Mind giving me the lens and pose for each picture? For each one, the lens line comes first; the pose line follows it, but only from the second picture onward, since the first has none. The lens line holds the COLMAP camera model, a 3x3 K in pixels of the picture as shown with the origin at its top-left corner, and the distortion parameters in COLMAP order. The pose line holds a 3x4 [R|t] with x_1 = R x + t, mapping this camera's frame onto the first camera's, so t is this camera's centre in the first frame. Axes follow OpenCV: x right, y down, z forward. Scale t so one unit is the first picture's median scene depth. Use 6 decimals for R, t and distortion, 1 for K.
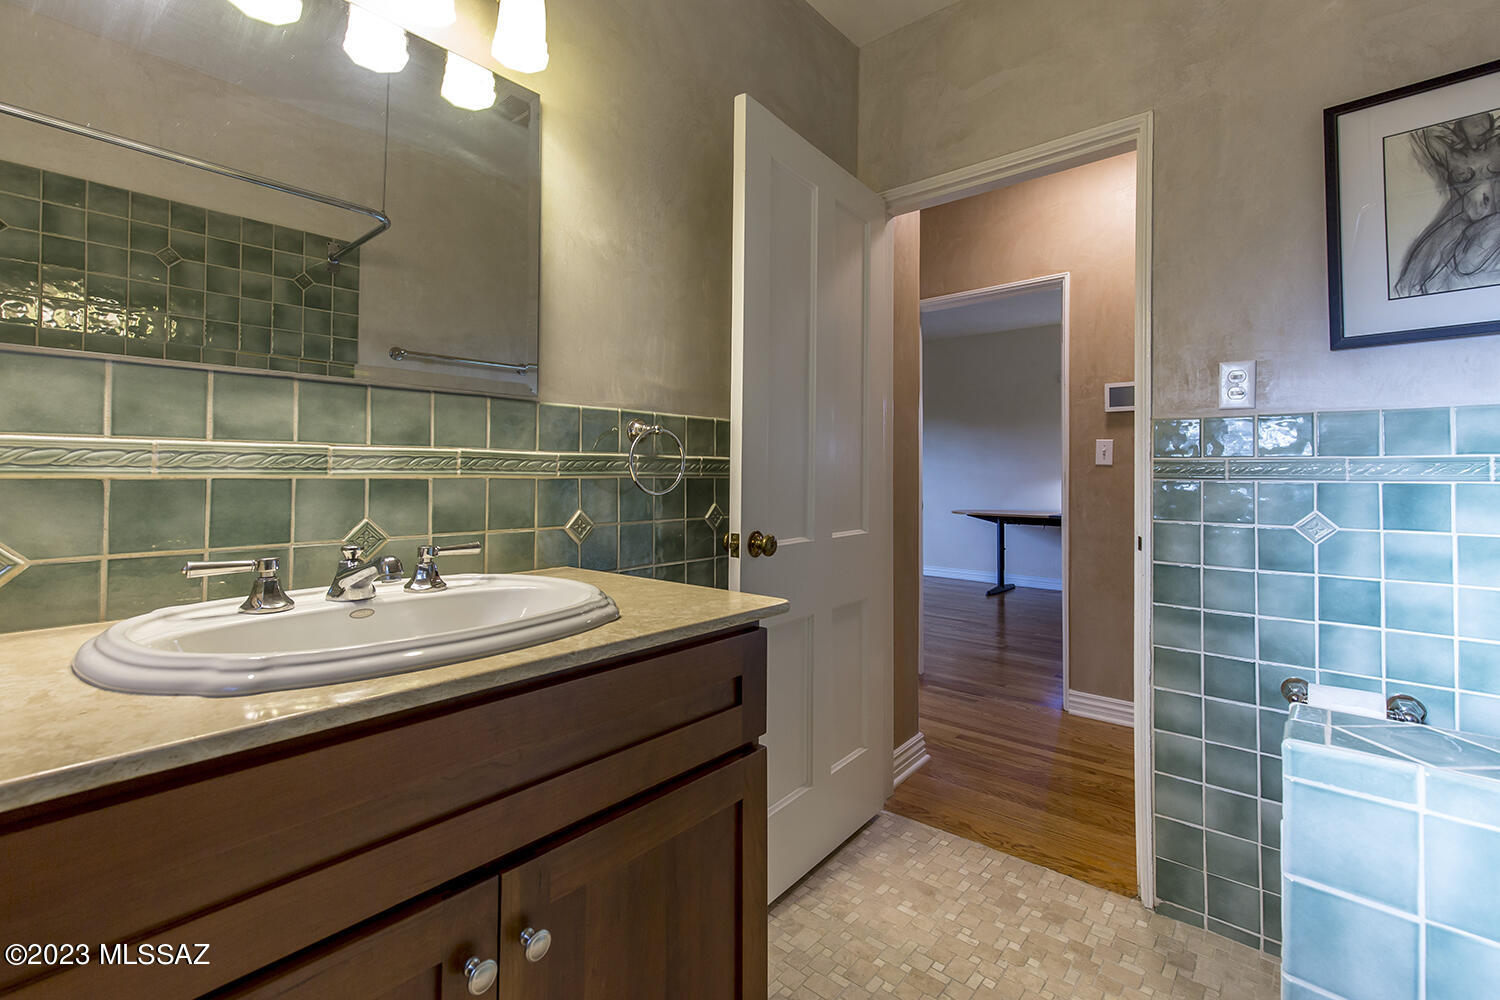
lens RADIAL K [[676.6, 0, 743.7], [0, 676.6, 462.6], [0, 0, 1]] dist [-0.000797, -0.000057]
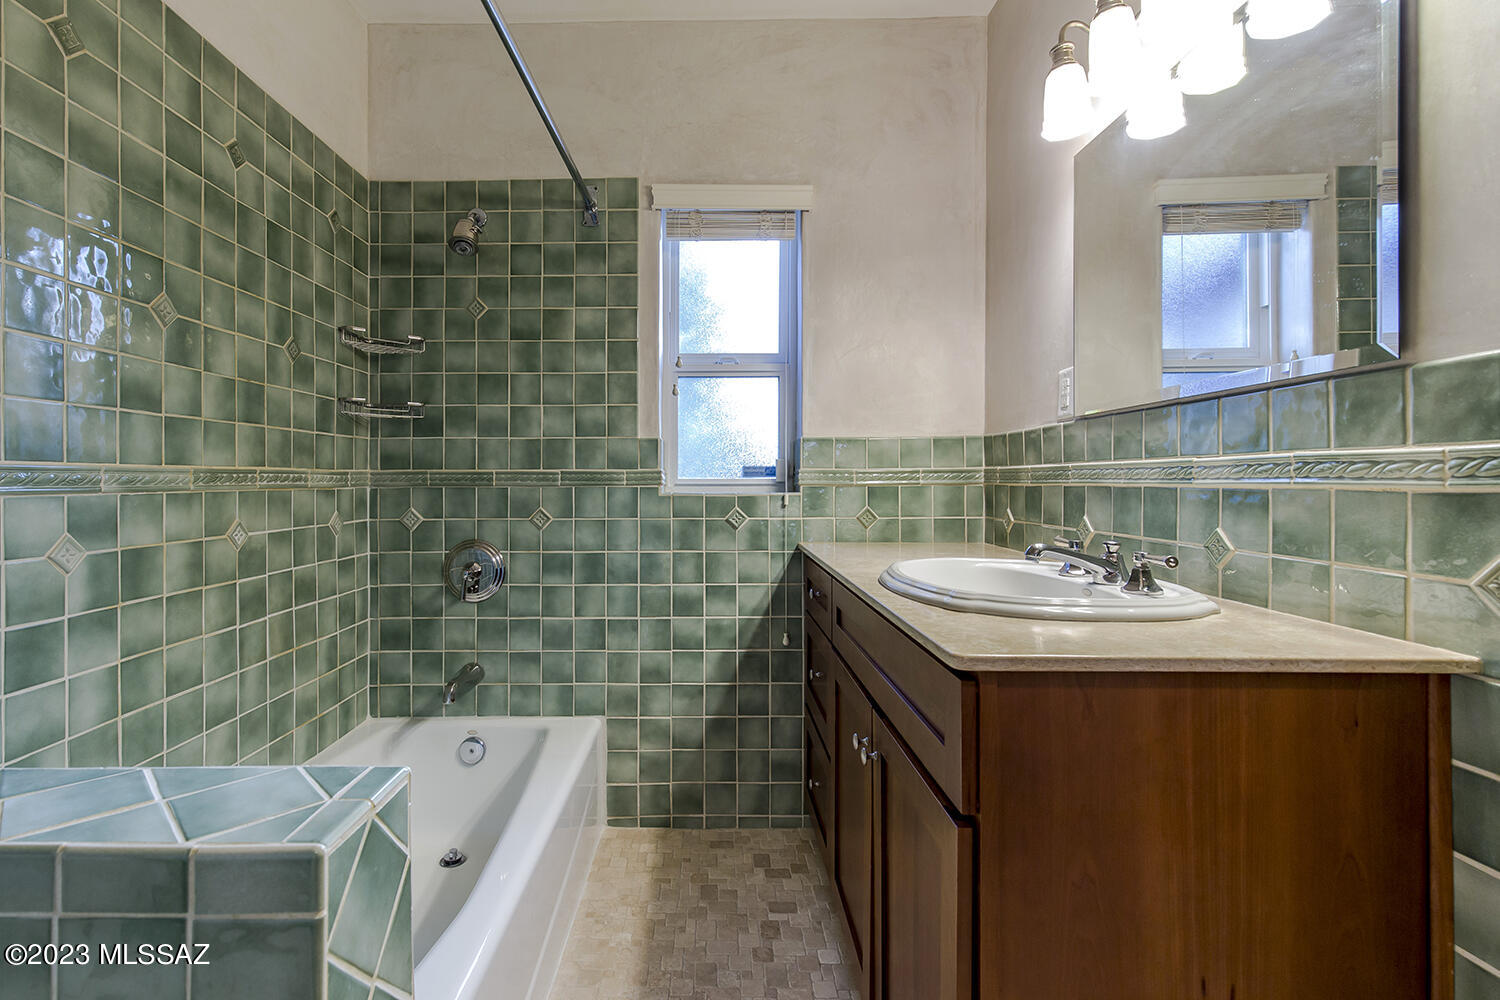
lens RADIAL K [[676.6, 0, 744.1], [0, 676.6, 487.9], [0, 0, 1]] dist [-0.000797, -0.000057]
pose [[-0.751277, 0.000429, -0.659987, 0.641462], [0.005881, 0.999964, -0.006044, 0.024444], [0.659961, -0.008423, -0.751253, 1.265976]]
